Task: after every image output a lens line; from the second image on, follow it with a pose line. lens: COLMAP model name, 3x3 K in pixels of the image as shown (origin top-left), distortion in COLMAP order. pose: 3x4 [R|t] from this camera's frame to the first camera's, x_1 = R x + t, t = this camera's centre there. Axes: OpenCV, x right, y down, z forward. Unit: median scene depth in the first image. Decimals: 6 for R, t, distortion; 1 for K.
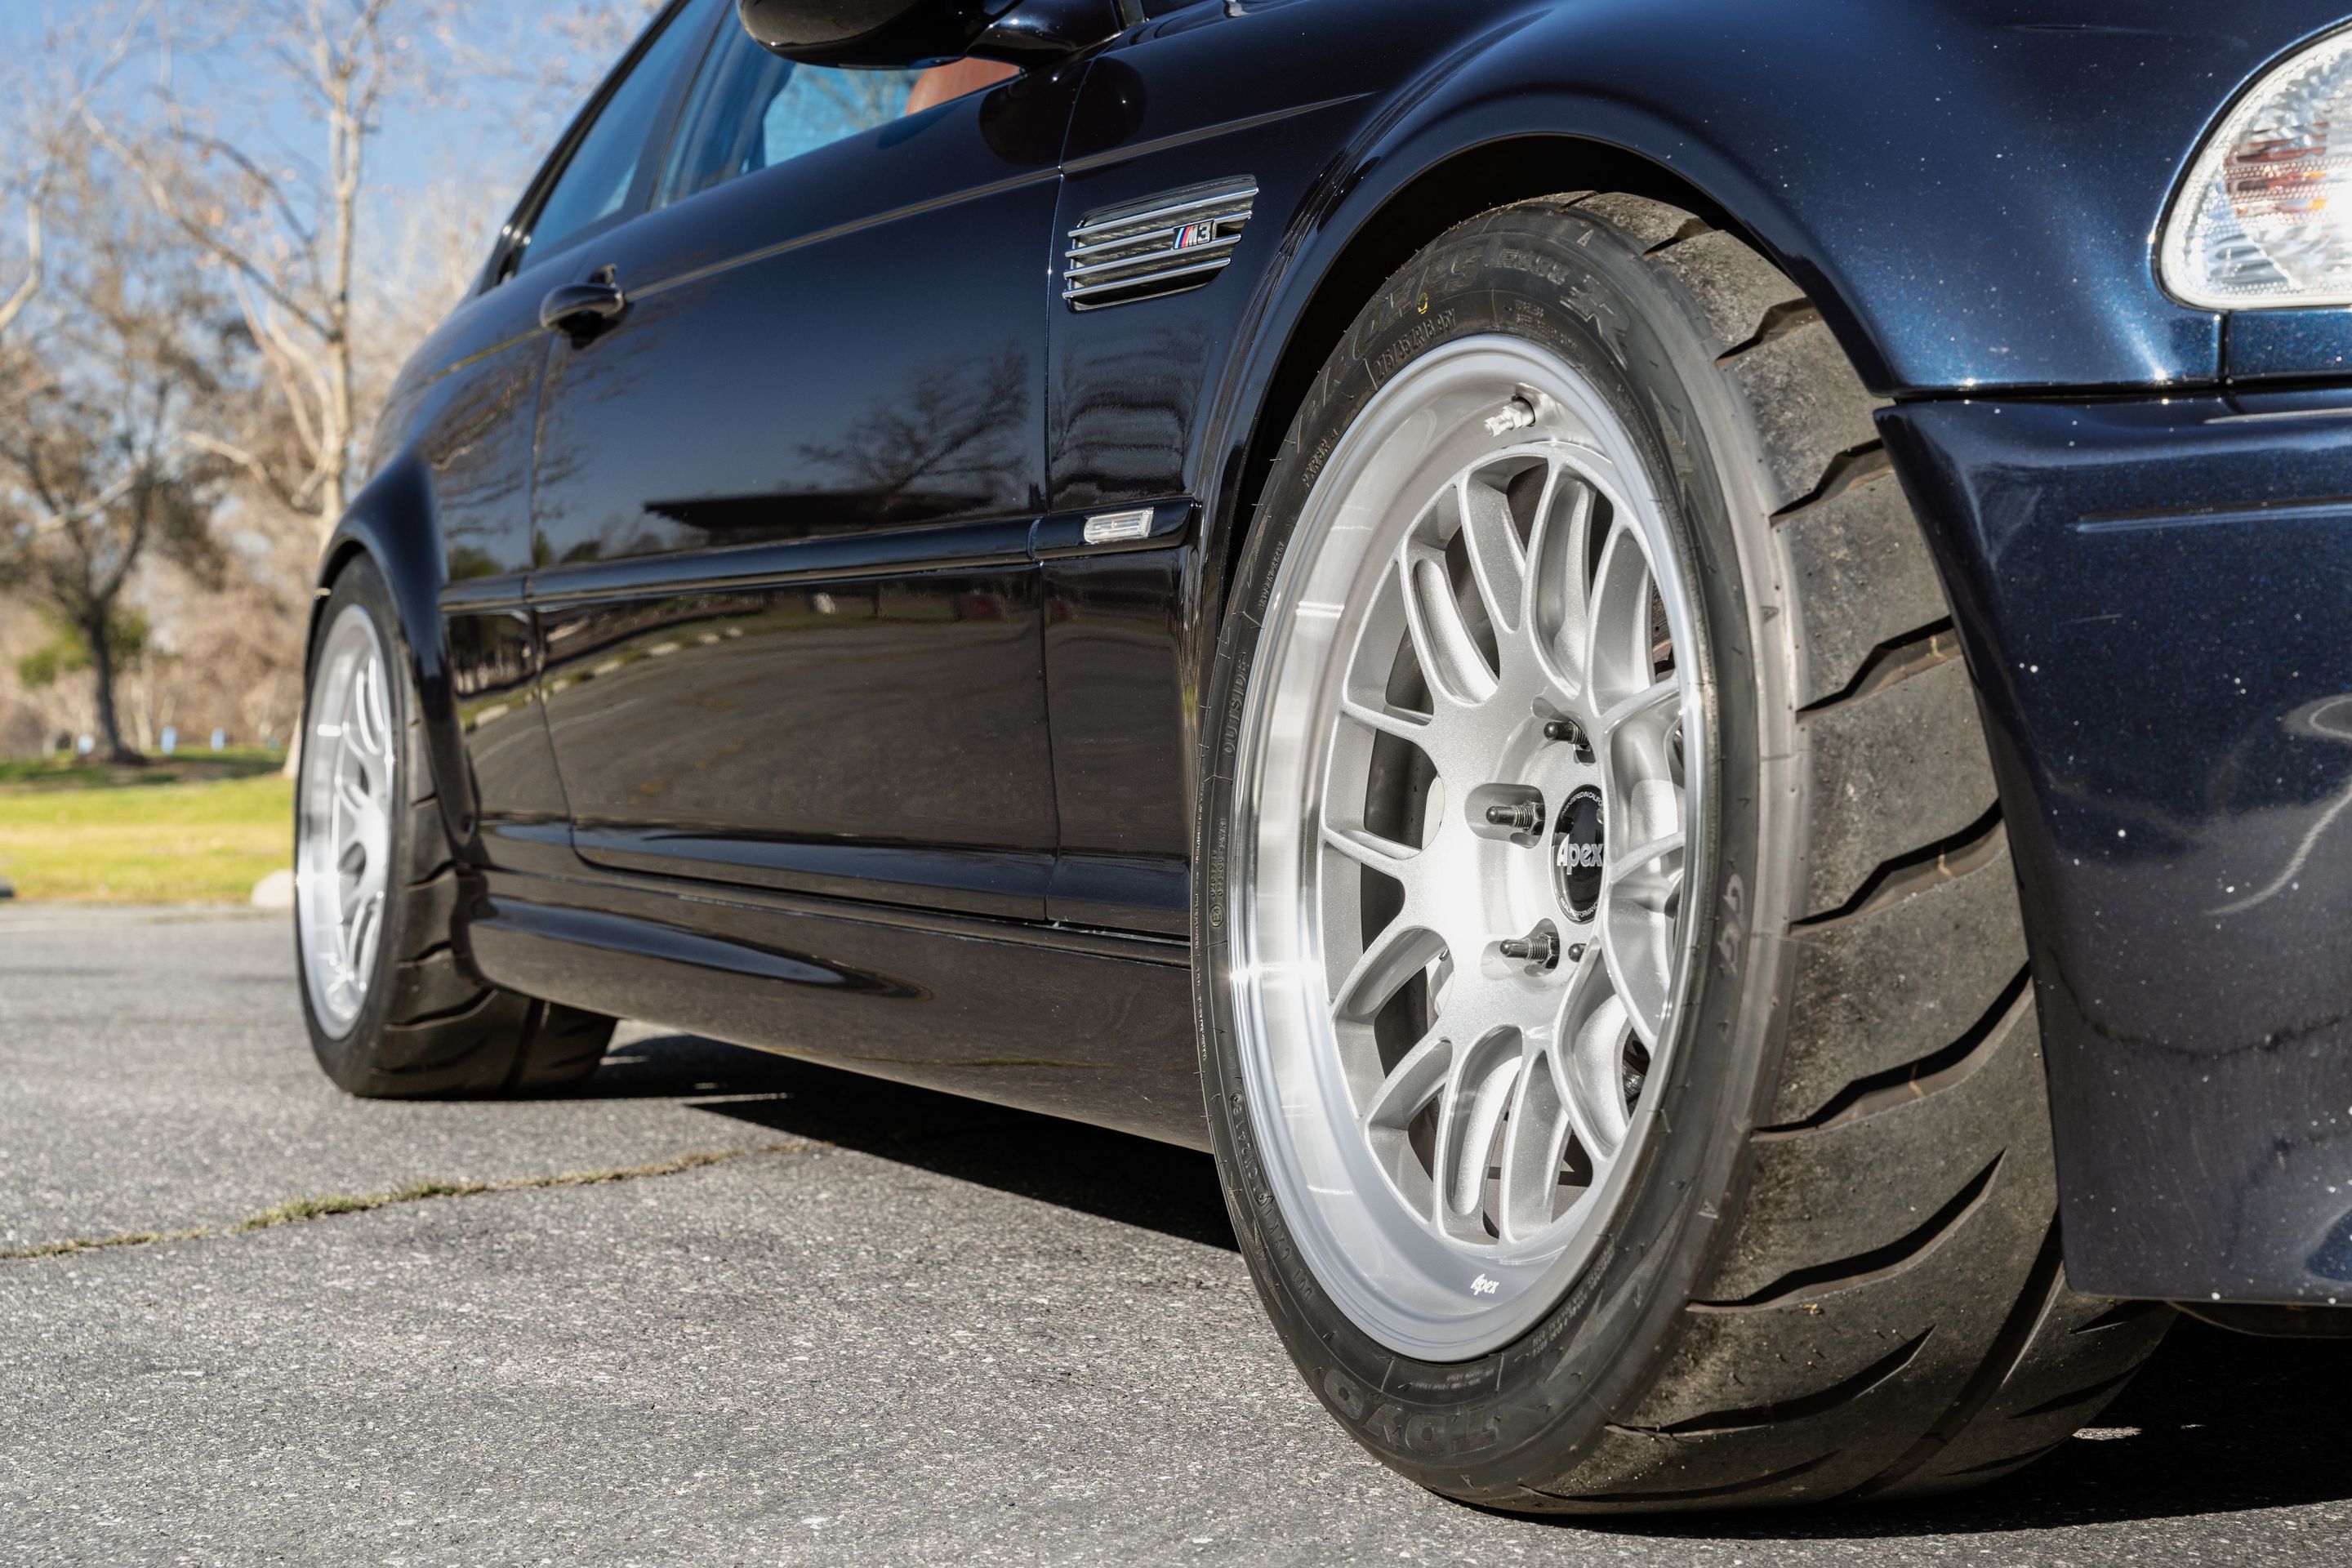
lens RADIAL K [[3304.9, 0, 1176.0], [0, 3304.9, 784.0], [0, 0, 1]] dist [0.018112, 0.048066]
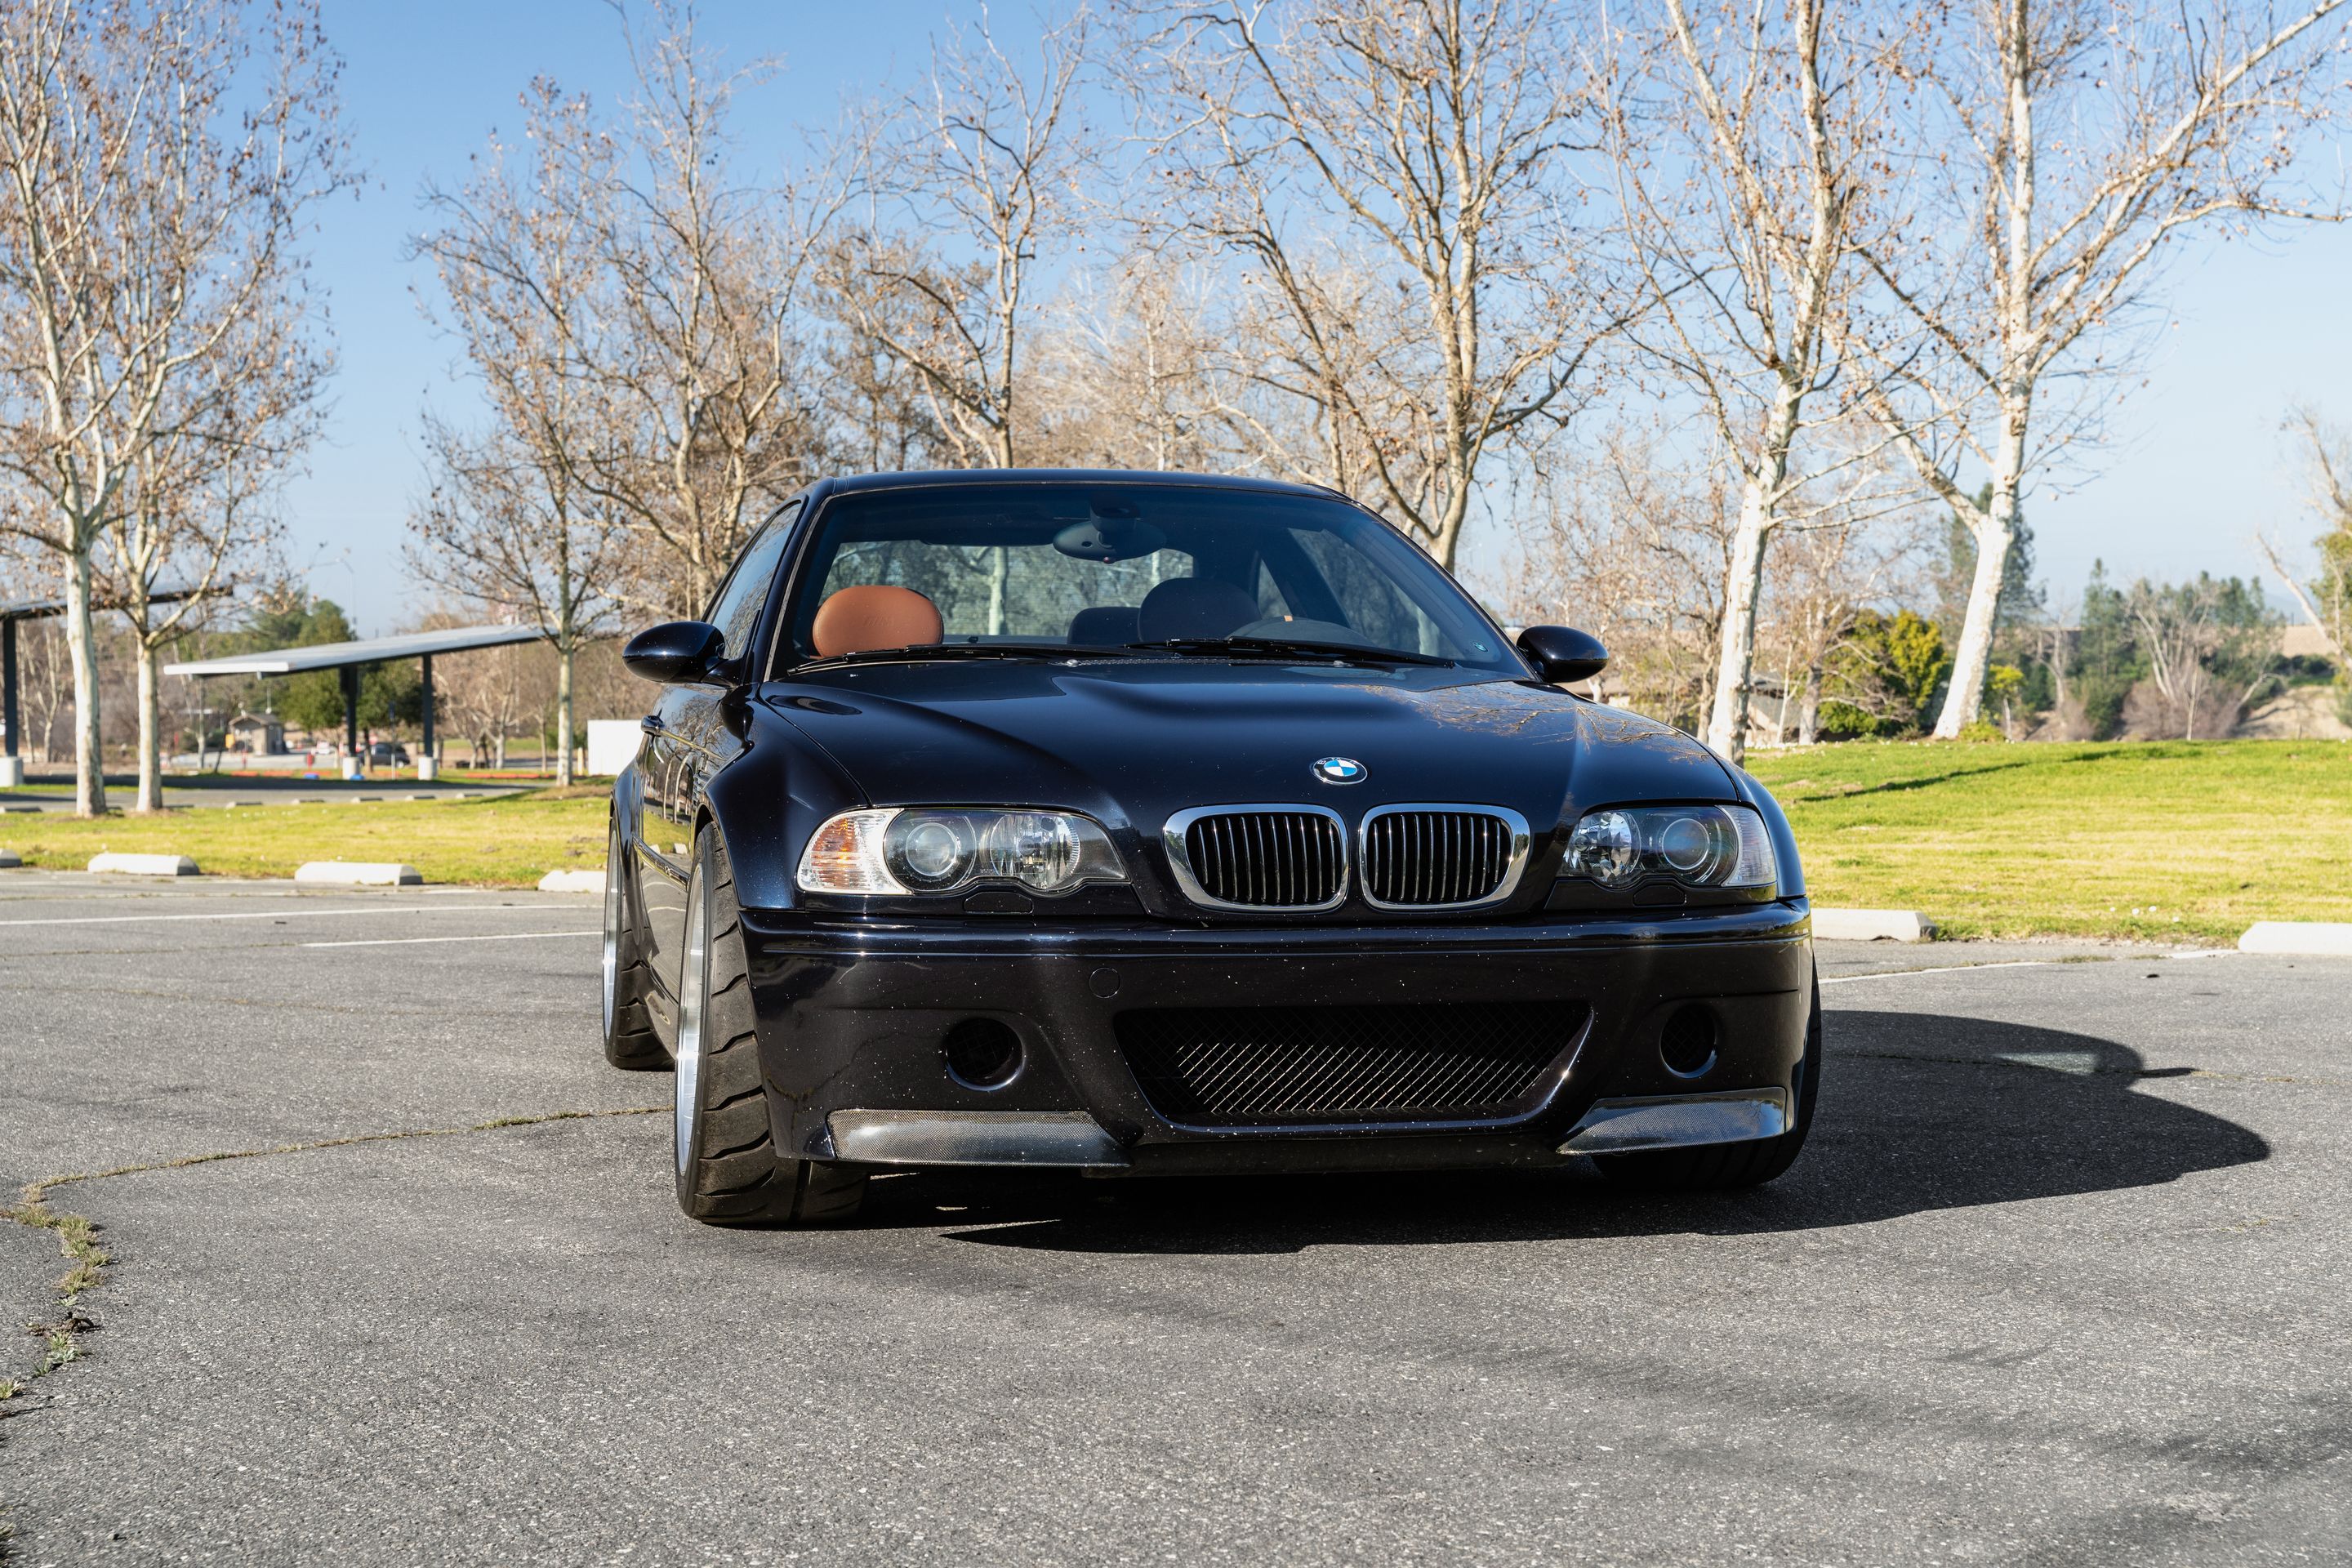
lens RADIAL K [[3304.9, 0, 1176.0], [0, 3304.9, 784.0], [0, 0, 1]] dist [0.018112, 0.048066]
pose [[0.965496, 0.005181, -0.260365, 0.639226], [0.001453, 0.999679, 0.025279, -0.136957], [0.260413, -0.024785, 0.965179, -0.916647]]
